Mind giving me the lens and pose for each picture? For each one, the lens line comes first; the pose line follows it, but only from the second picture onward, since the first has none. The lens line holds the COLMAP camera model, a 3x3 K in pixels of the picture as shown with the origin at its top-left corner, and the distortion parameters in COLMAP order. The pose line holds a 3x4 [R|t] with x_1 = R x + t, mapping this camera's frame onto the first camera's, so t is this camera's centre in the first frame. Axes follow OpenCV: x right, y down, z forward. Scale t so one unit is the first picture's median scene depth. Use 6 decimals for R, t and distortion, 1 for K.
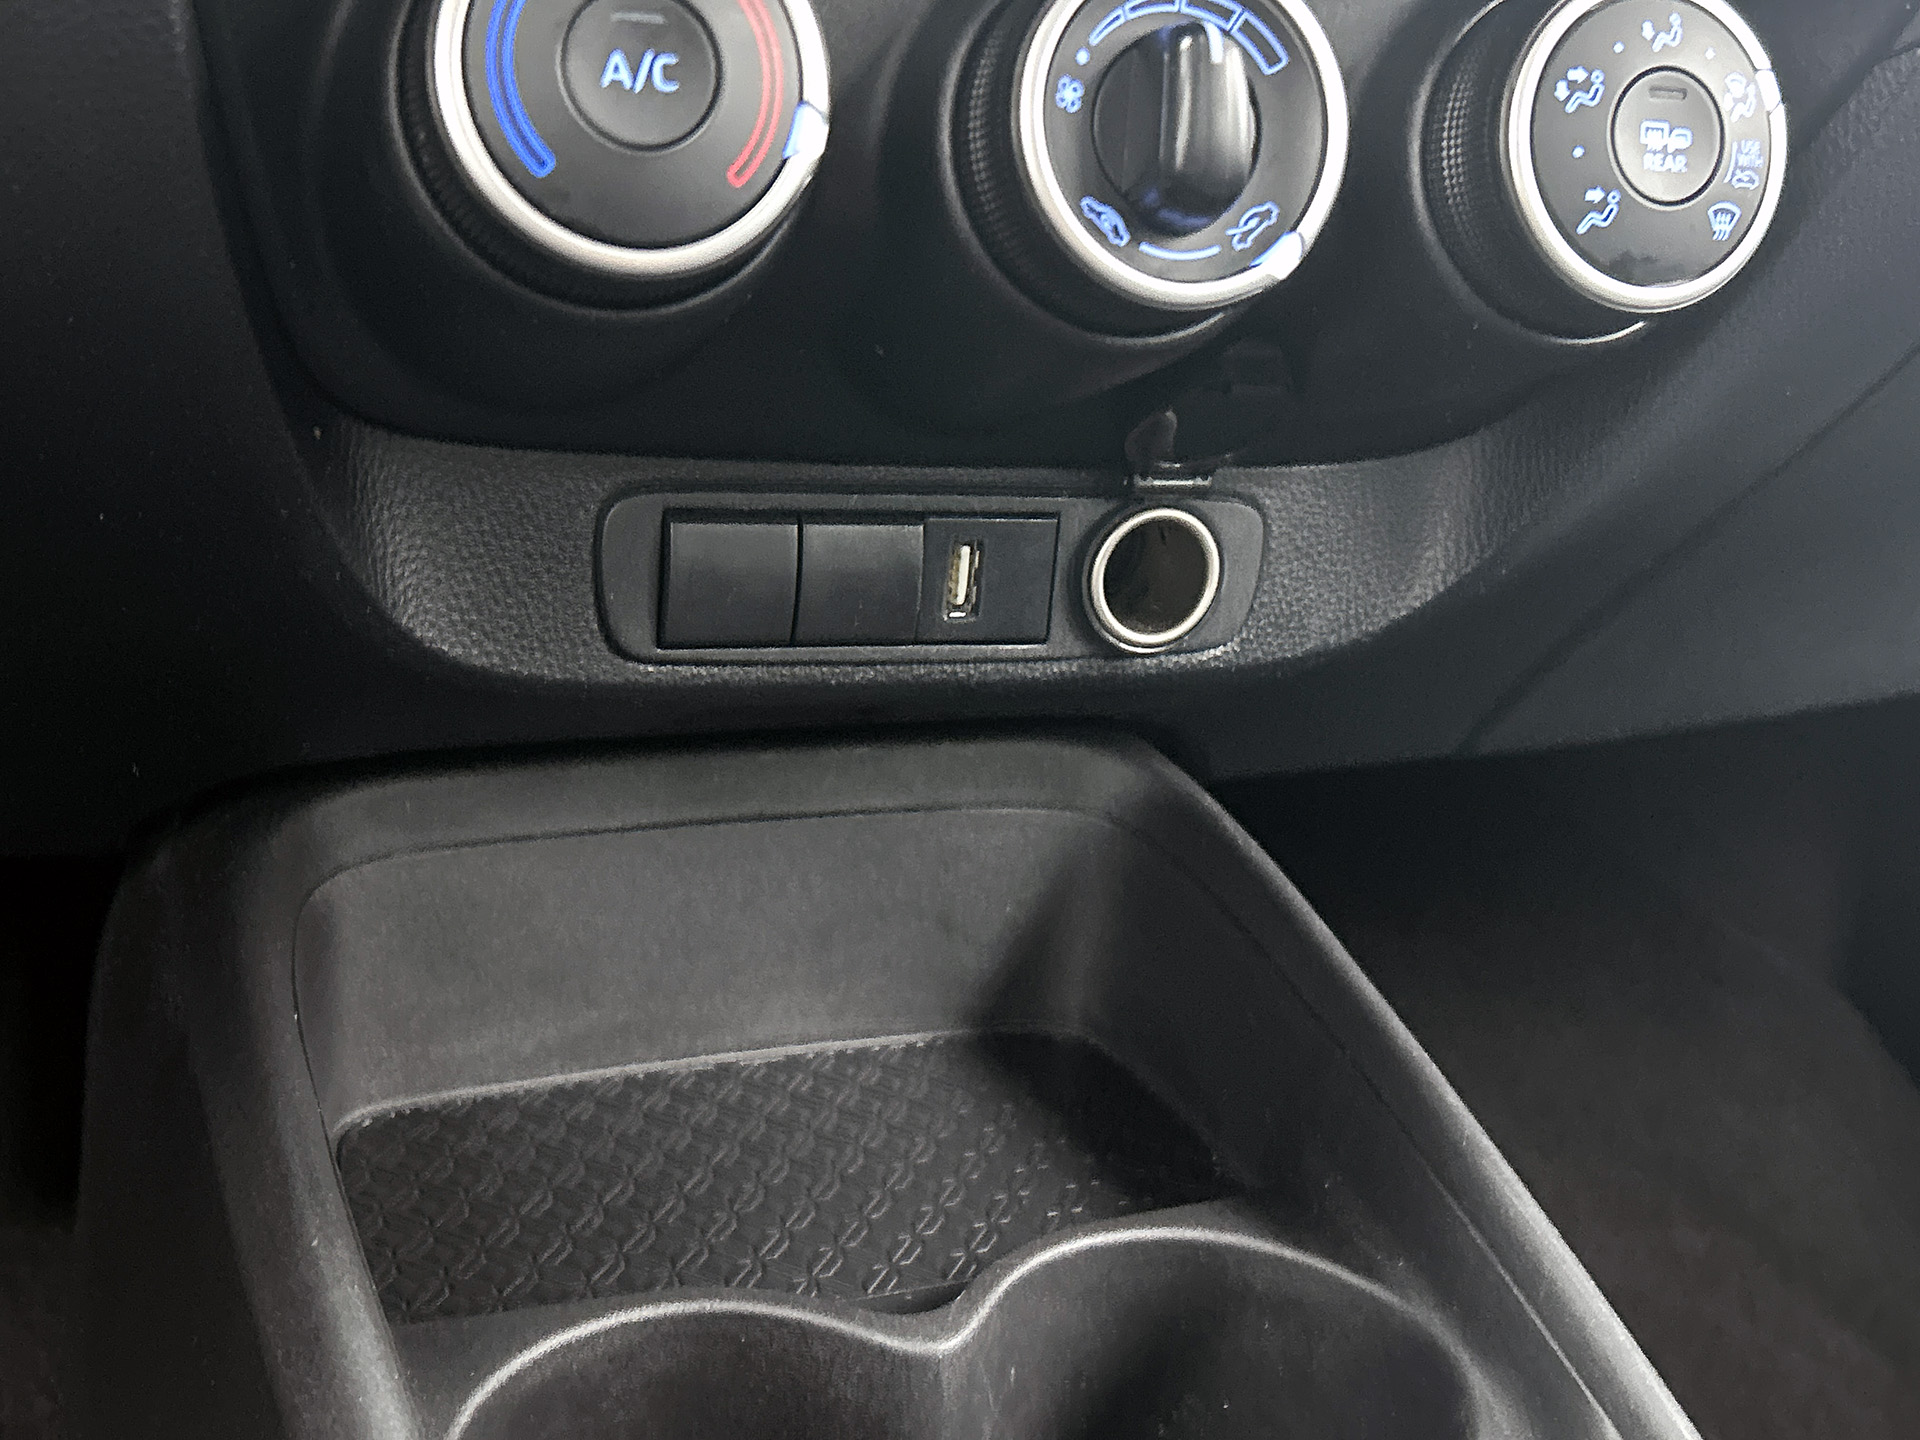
lens RADIAL K [[2162.2, 0, 919.0], [0, 2162.2, 718.0], [0, 0, 1]] dist [0.174952, -0.596037]
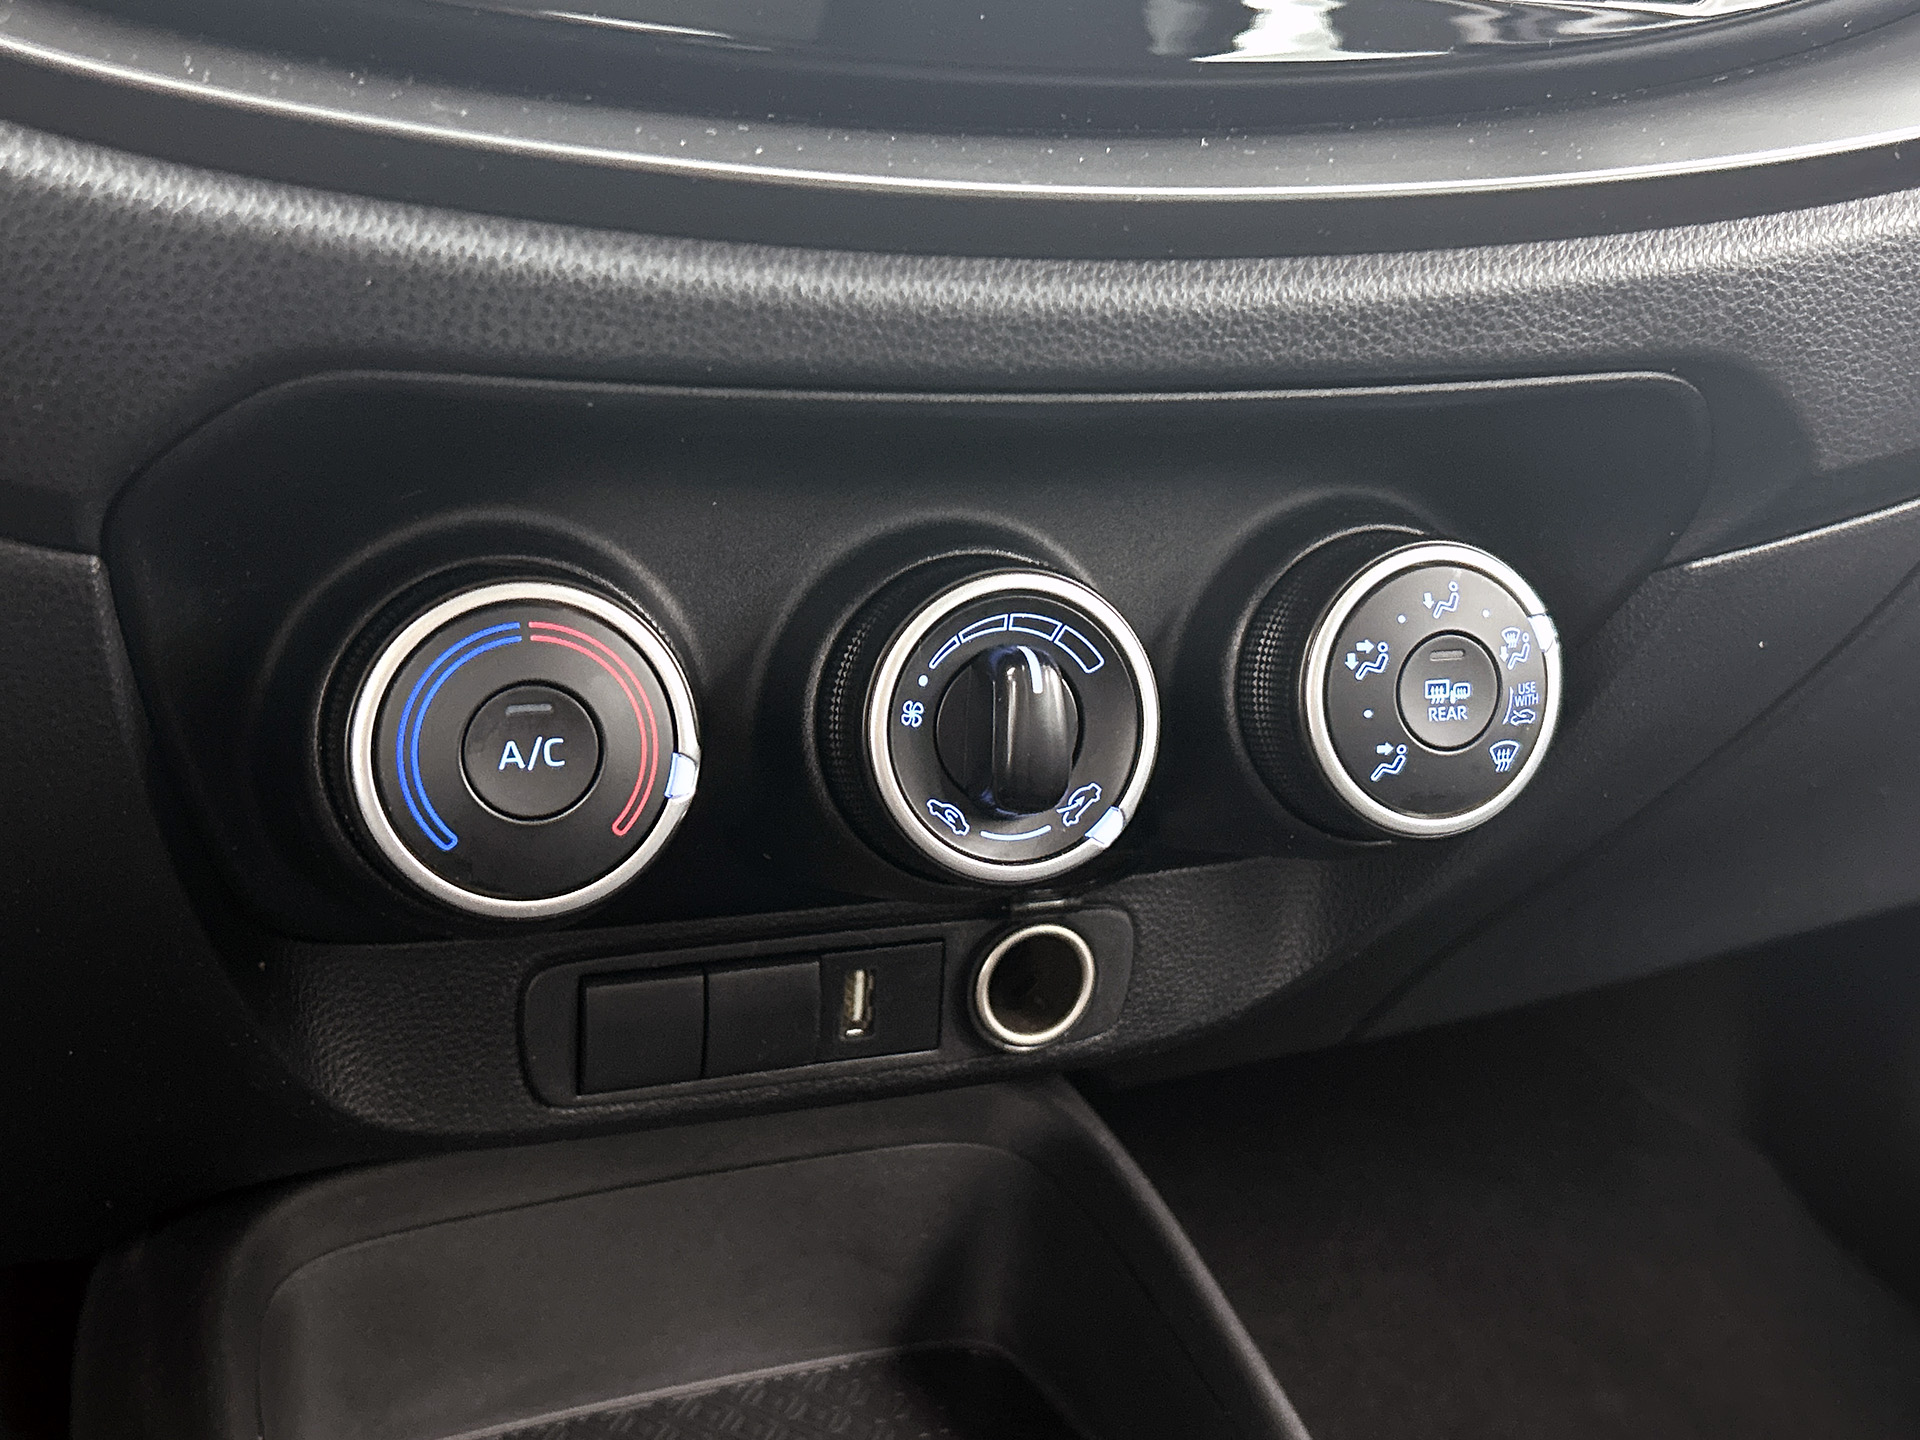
lens RADIAL K [[2162.2, 0, 919.0], [0, 2162.2, 718.0], [0, 0, 1]] dist [0.174952, -0.596037]
pose [[0.999525, -0.029246, 0.009748, 0.054719], [0.029270, 0.999569, -0.002405, -0.251409], [-0.009673, 0.002689, 0.999950, -0.124512]]
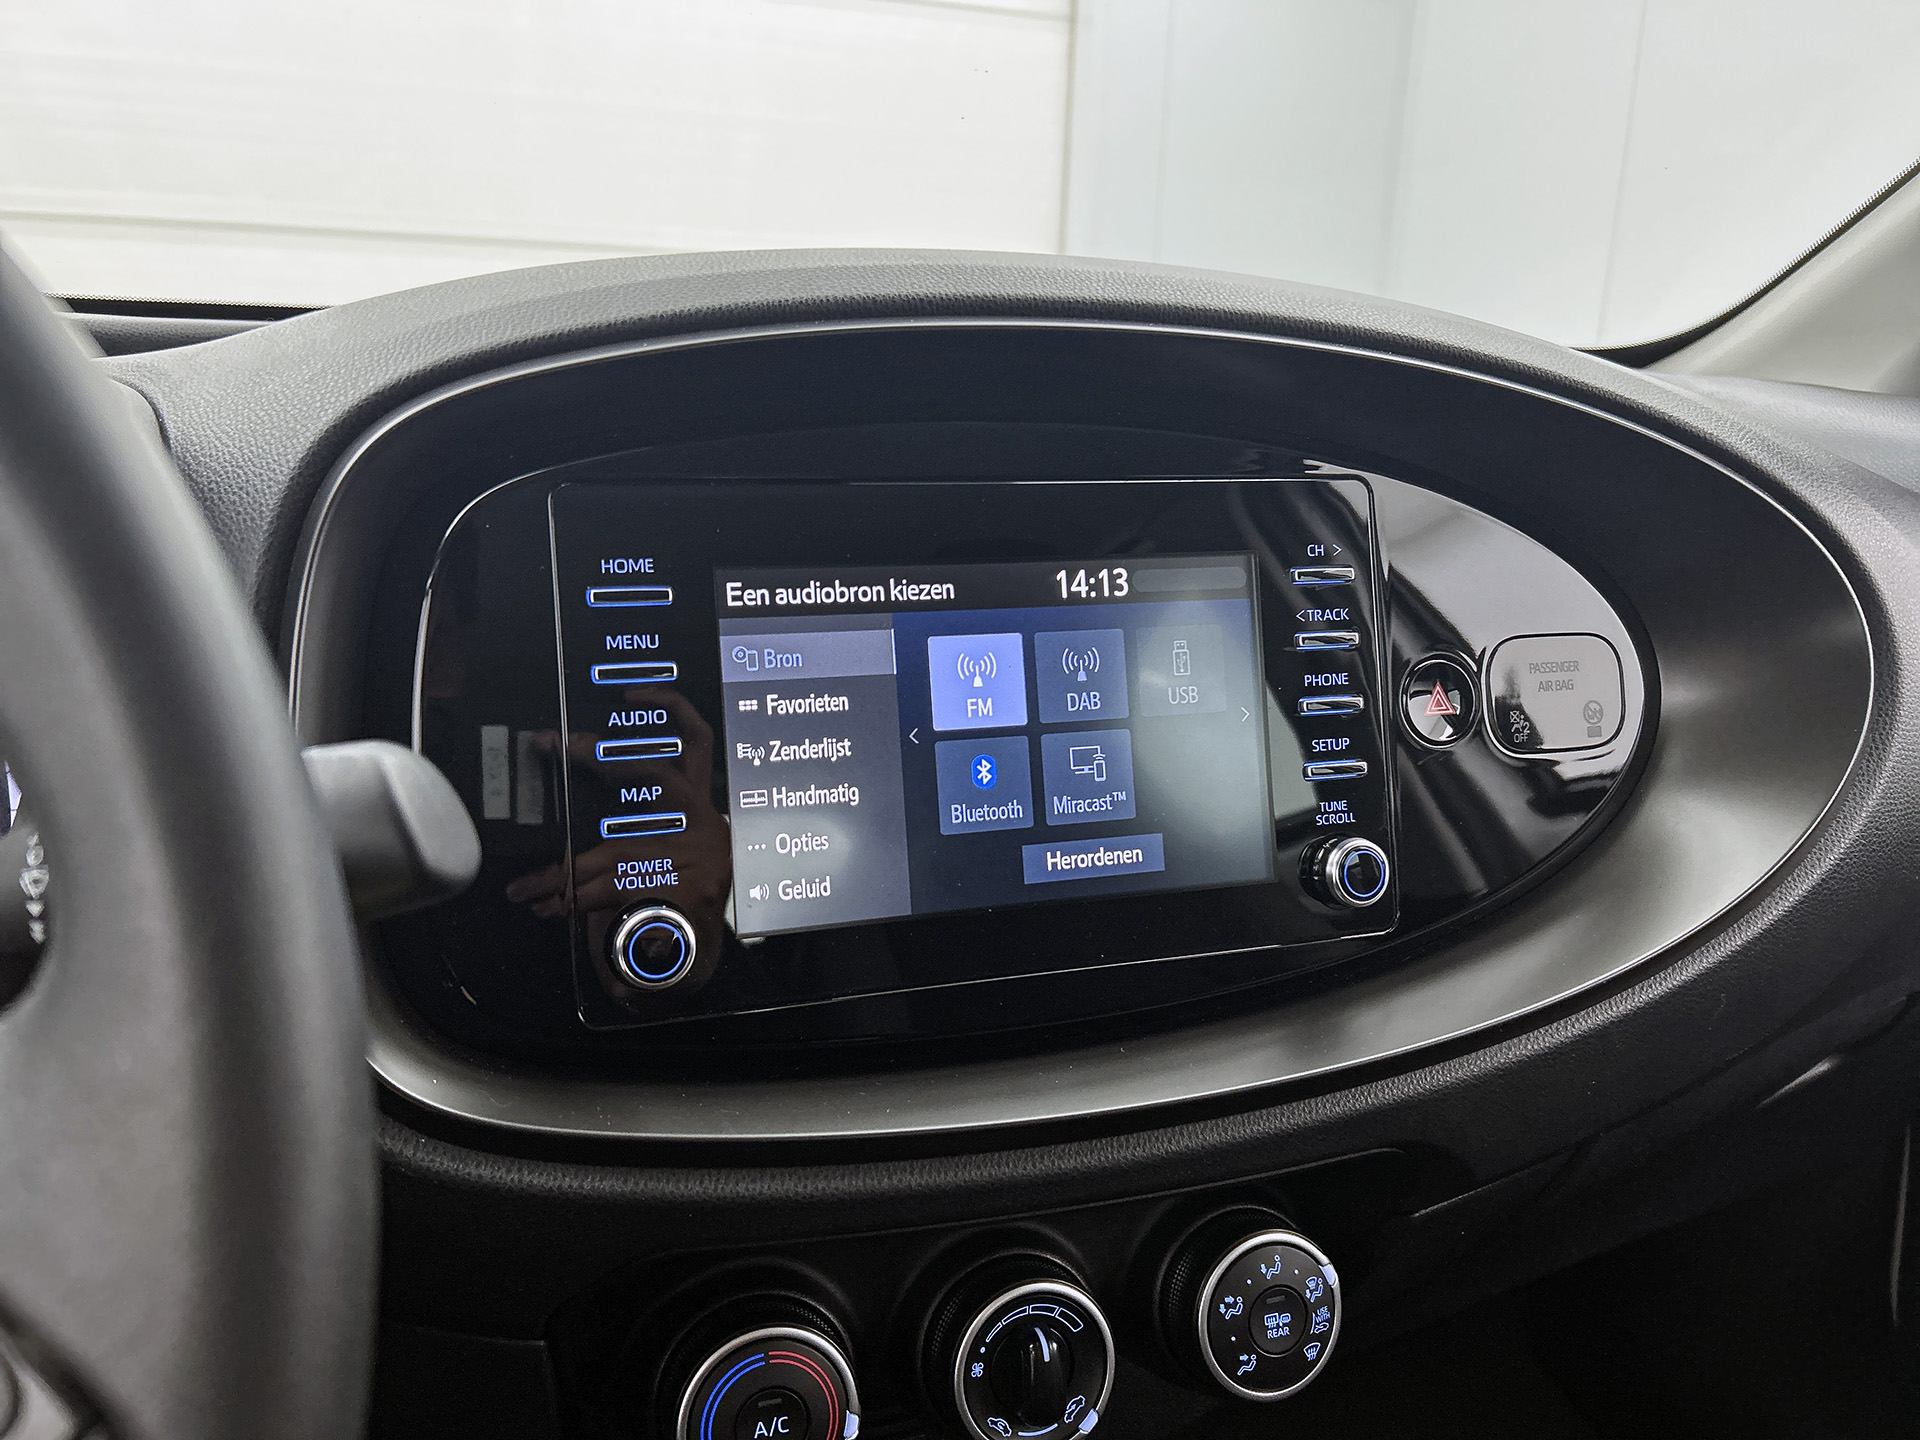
lens RADIAL K [[1472.1, 0, 930.4], [0, 1472.1, 716.6], [0, 0, 1]] dist [-0.001175, 0.003967]
pose [[0.997985, -0.062750, -0.009414, 0.068338], [0.060879, 0.988737, -0.136721, -0.635153], [0.017887, 0.135873, 0.990565, -0.415567]]
